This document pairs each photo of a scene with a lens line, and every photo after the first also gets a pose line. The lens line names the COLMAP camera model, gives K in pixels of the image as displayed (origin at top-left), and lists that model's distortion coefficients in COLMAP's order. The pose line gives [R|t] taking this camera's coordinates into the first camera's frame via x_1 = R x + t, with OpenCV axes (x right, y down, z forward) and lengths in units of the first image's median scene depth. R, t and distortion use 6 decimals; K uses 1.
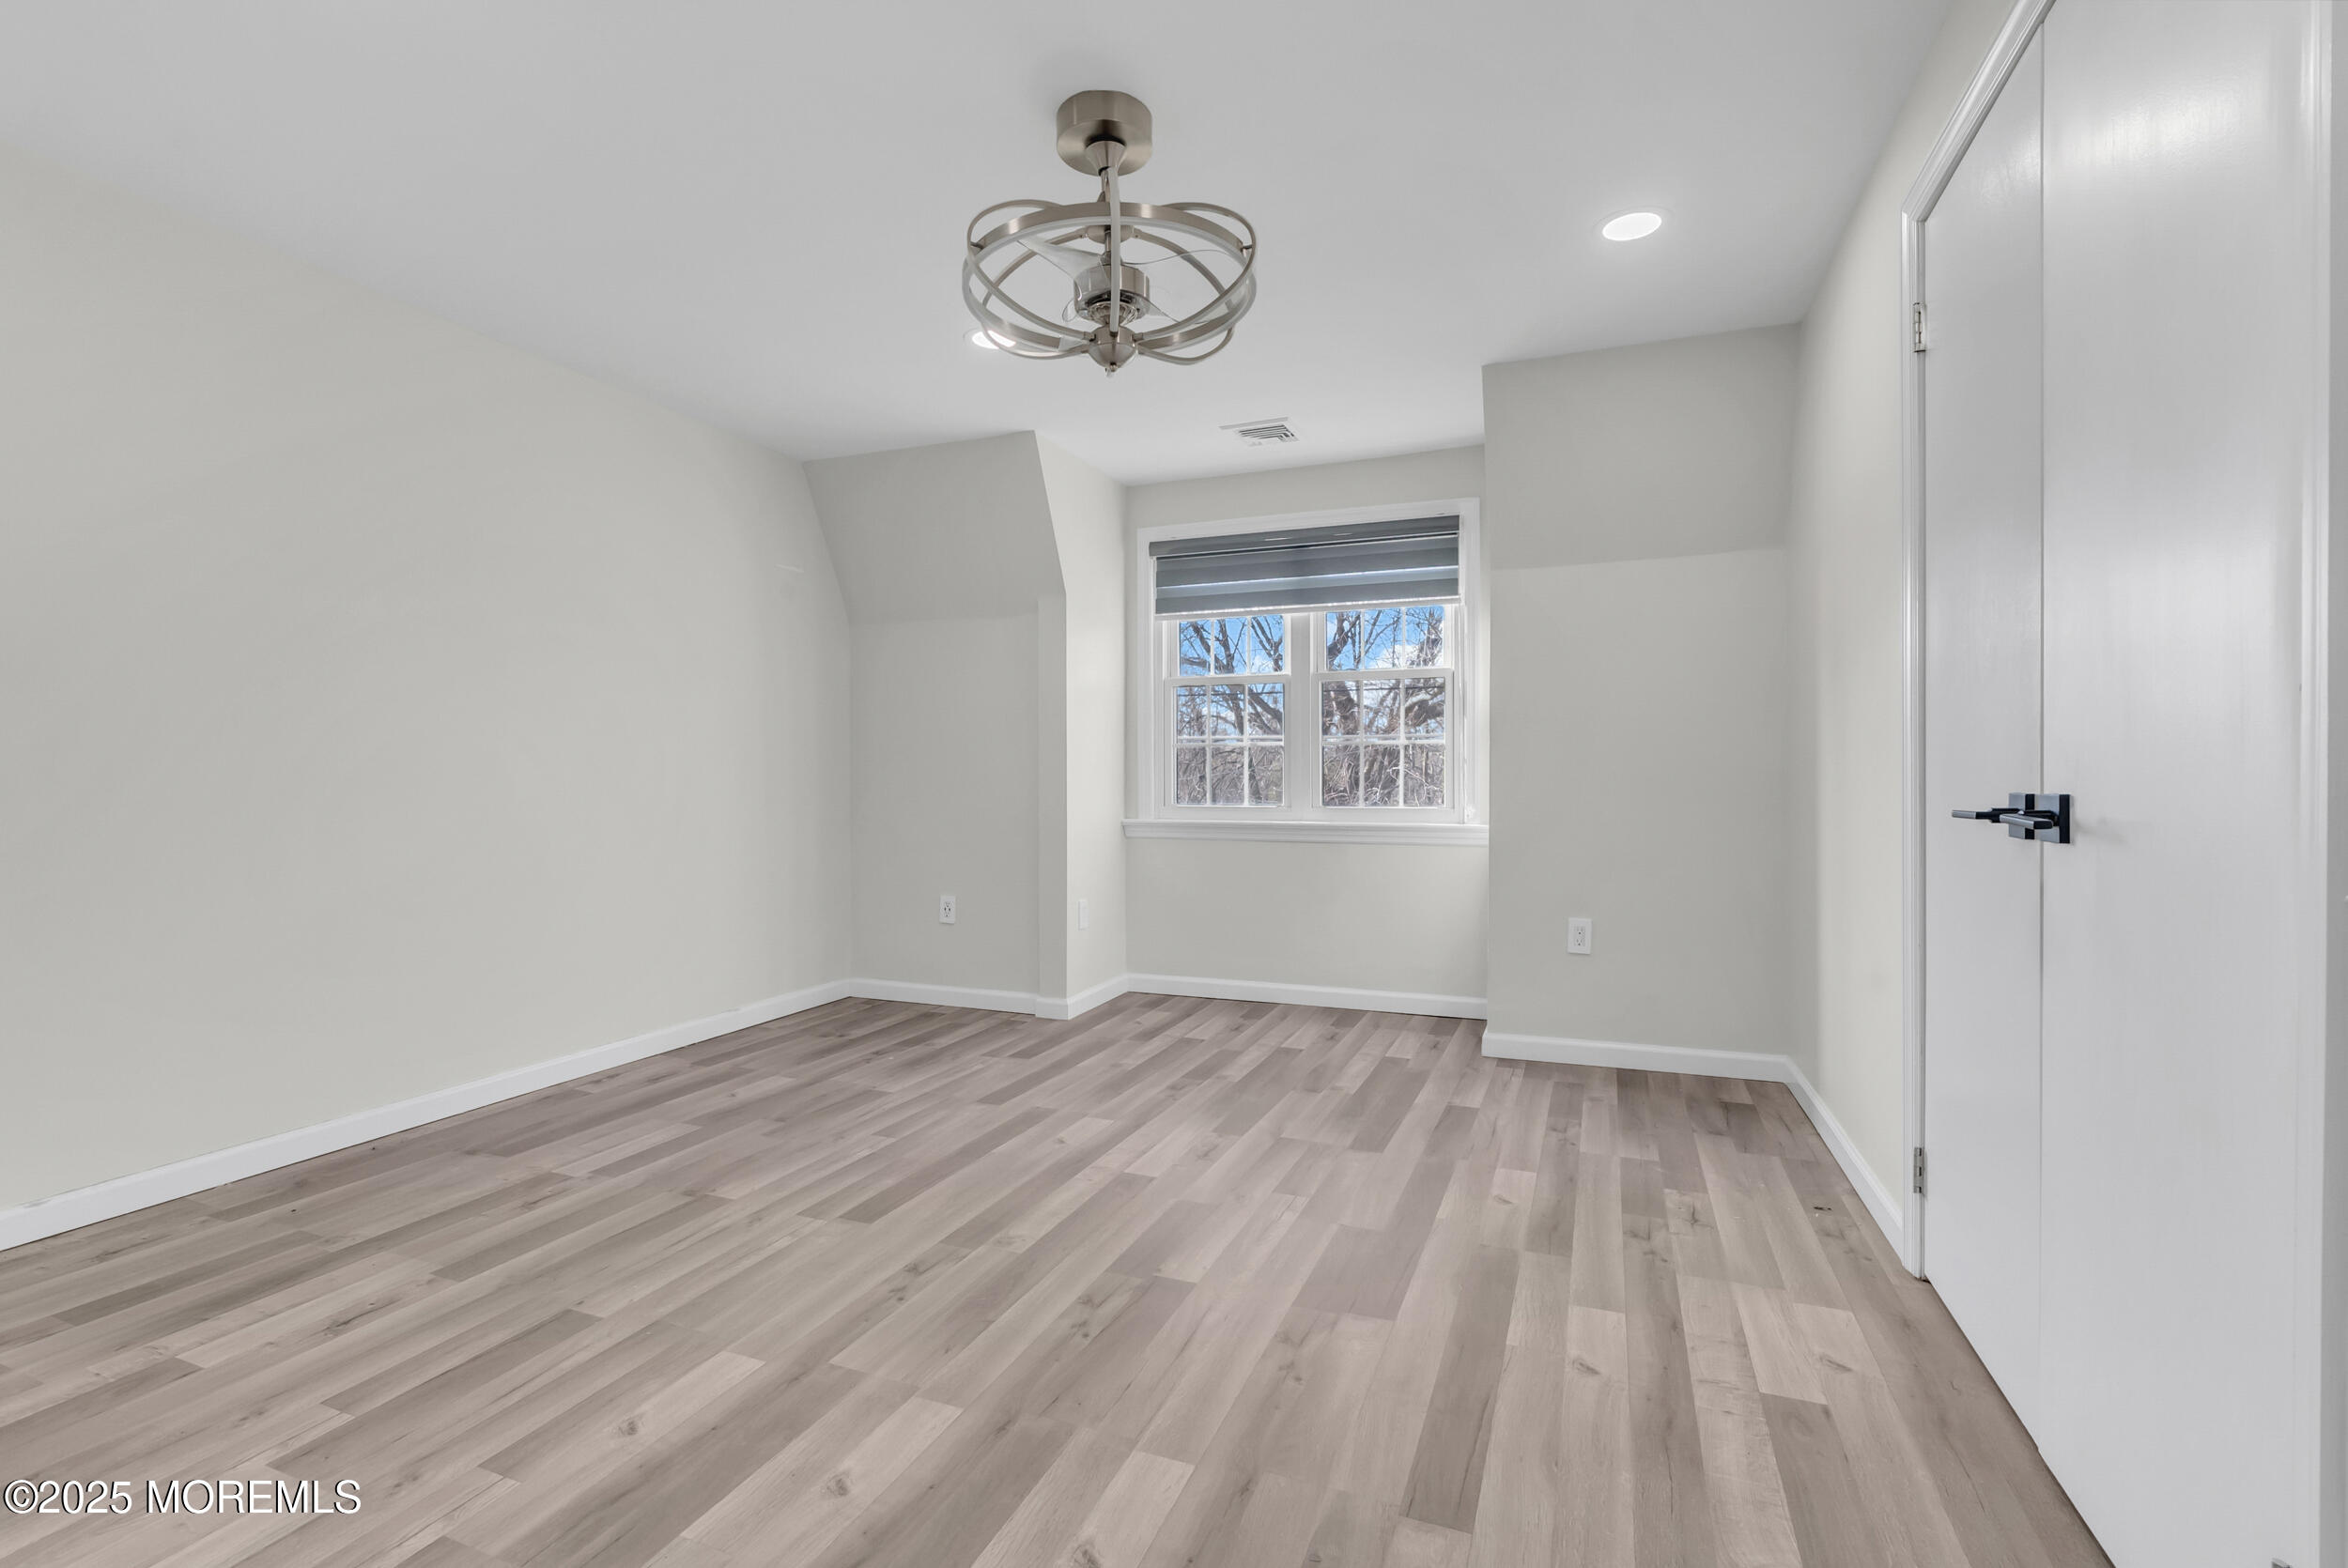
lens RADIAL K [[1070.0, 0, 1175.4], [0, 1070.0, 781.1], [0, 0, 1]] dist [-0.002322, 0.000941]
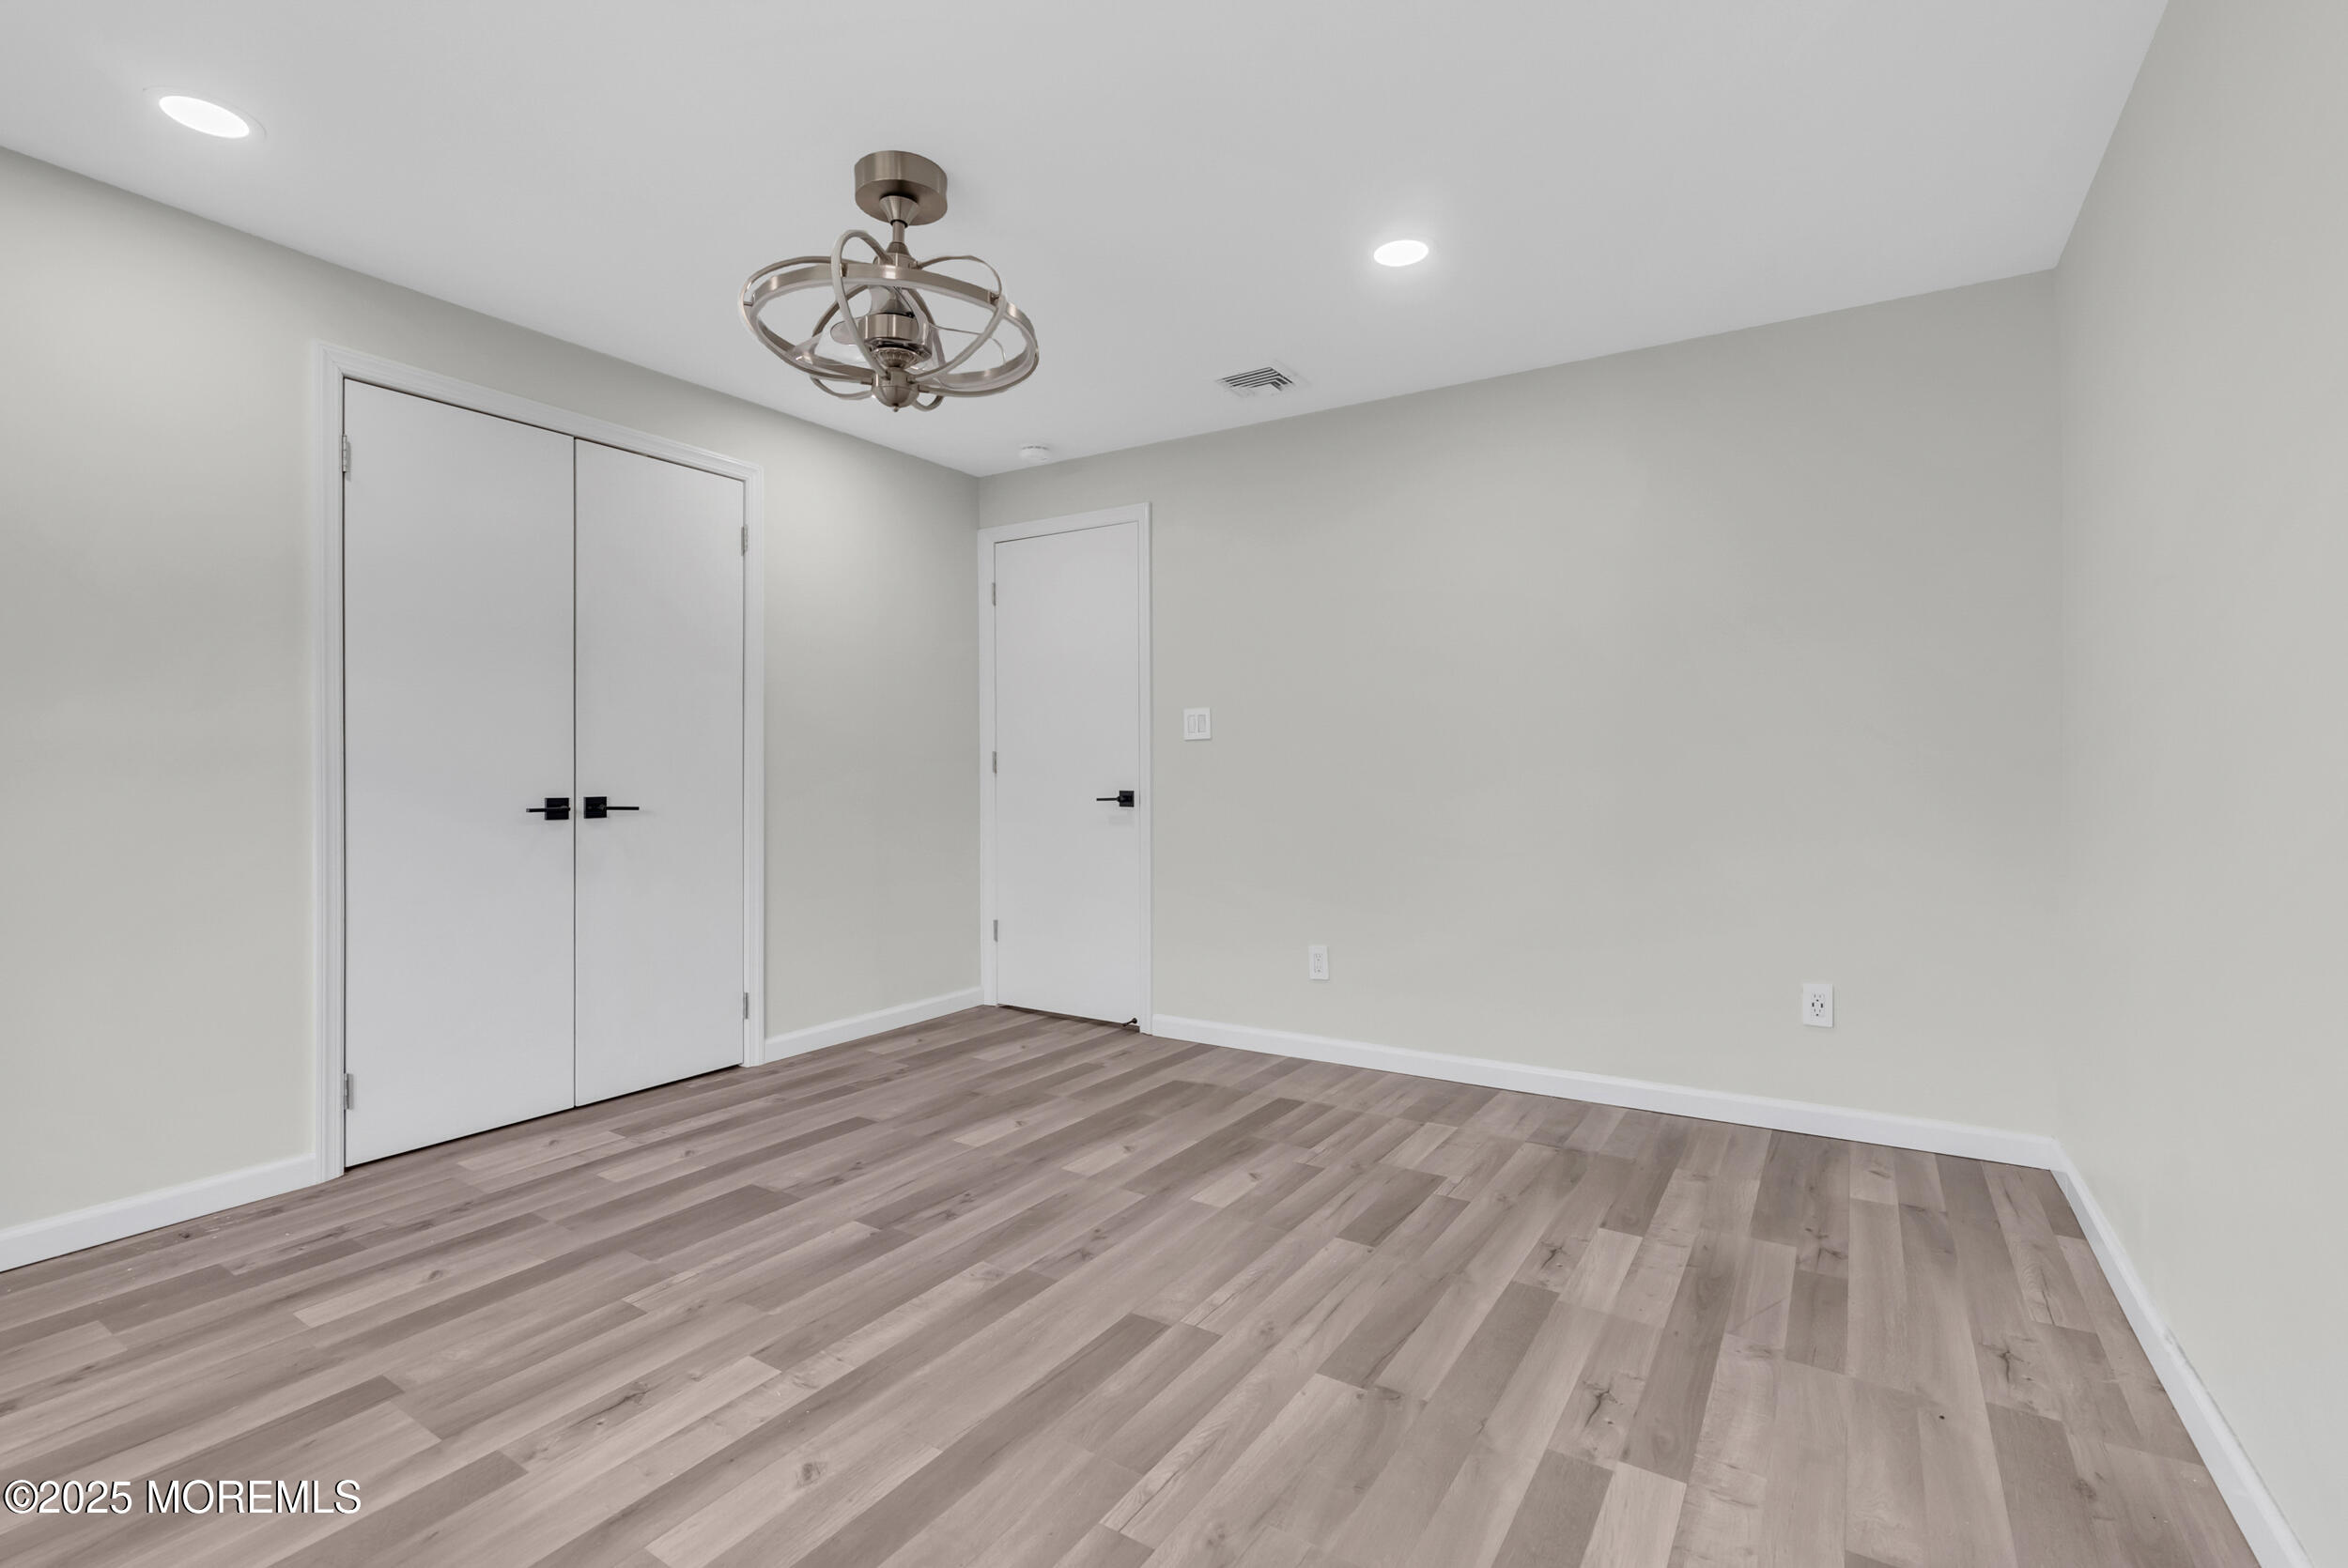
lens RADIAL K [[1070.0, 0, 1171.7], [0, 1070.0, 772.7], [0, 0, 1]] dist [-0.002322, 0.000941]
pose [[-0.982844, 0.003793, 0.184397, -0.527056], [0.004633, 0.999981, 0.004121, -0.026674], [-0.184378, 0.004904, -0.982843, 2.026662]]
